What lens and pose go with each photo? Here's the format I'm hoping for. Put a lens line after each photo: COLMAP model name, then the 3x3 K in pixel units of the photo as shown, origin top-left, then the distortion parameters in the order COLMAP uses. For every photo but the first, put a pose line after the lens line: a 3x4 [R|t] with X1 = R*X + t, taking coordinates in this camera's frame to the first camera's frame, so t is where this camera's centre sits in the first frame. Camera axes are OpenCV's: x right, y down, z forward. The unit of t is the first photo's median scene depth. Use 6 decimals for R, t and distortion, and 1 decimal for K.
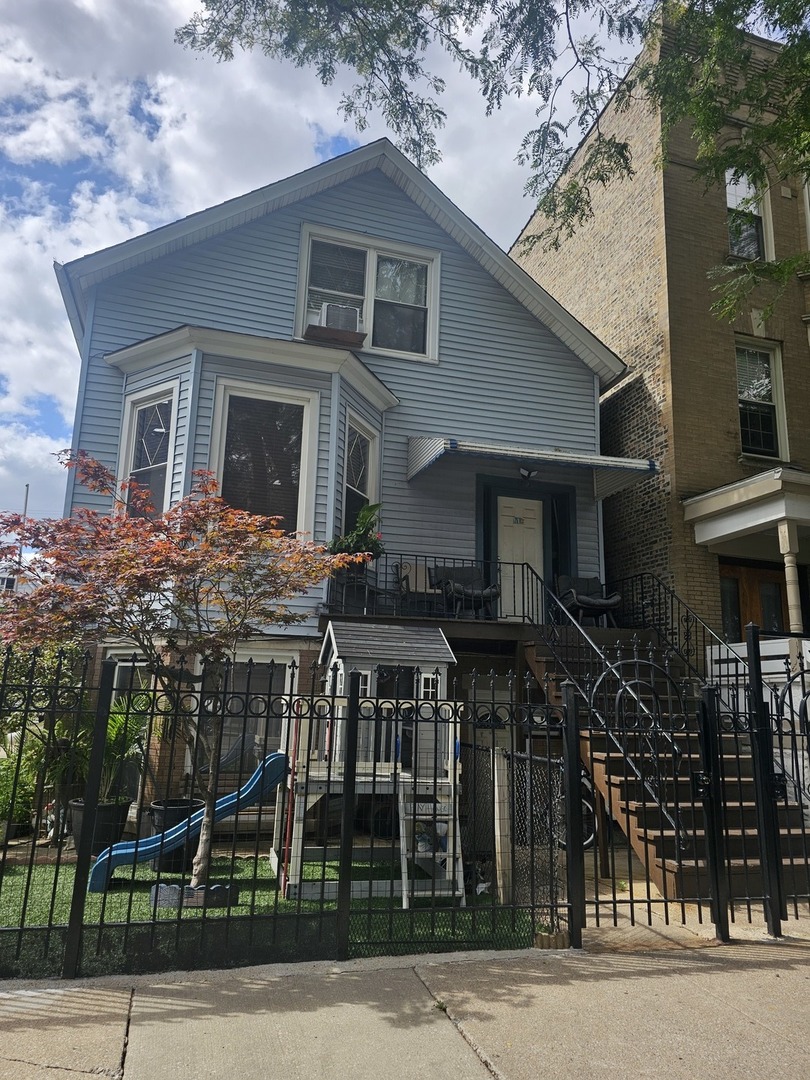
lens RADIAL K [[724.2, 0, 372.4], [0, 724.2, 540.2], [0, 0, 1]] dist [0.089701, -0.055810]
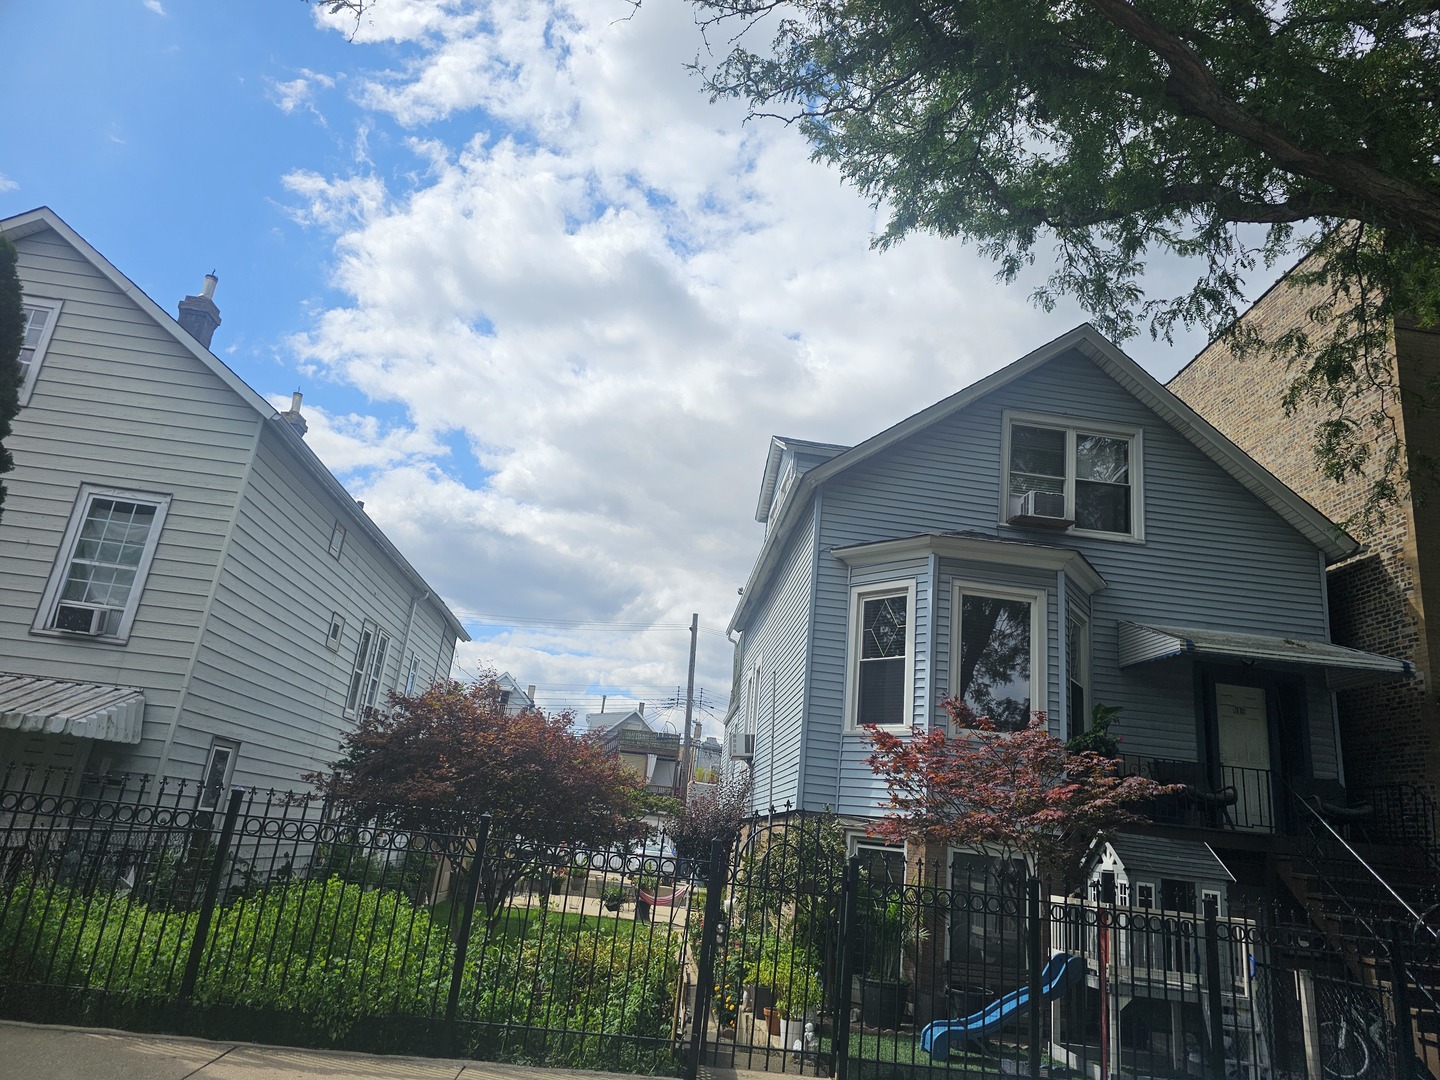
lens RADIAL K [[965.6, 0, 713.4], [0, 965.6, 547.9], [0, 0, 1]] dist [0.089701, -0.055810]
pose [[0.985509, 0.014753, -0.168978, -0.260804], [-0.029431, 0.995972, -0.084692, -0.111569], [0.167048, 0.088438, 0.981974, -0.385679]]
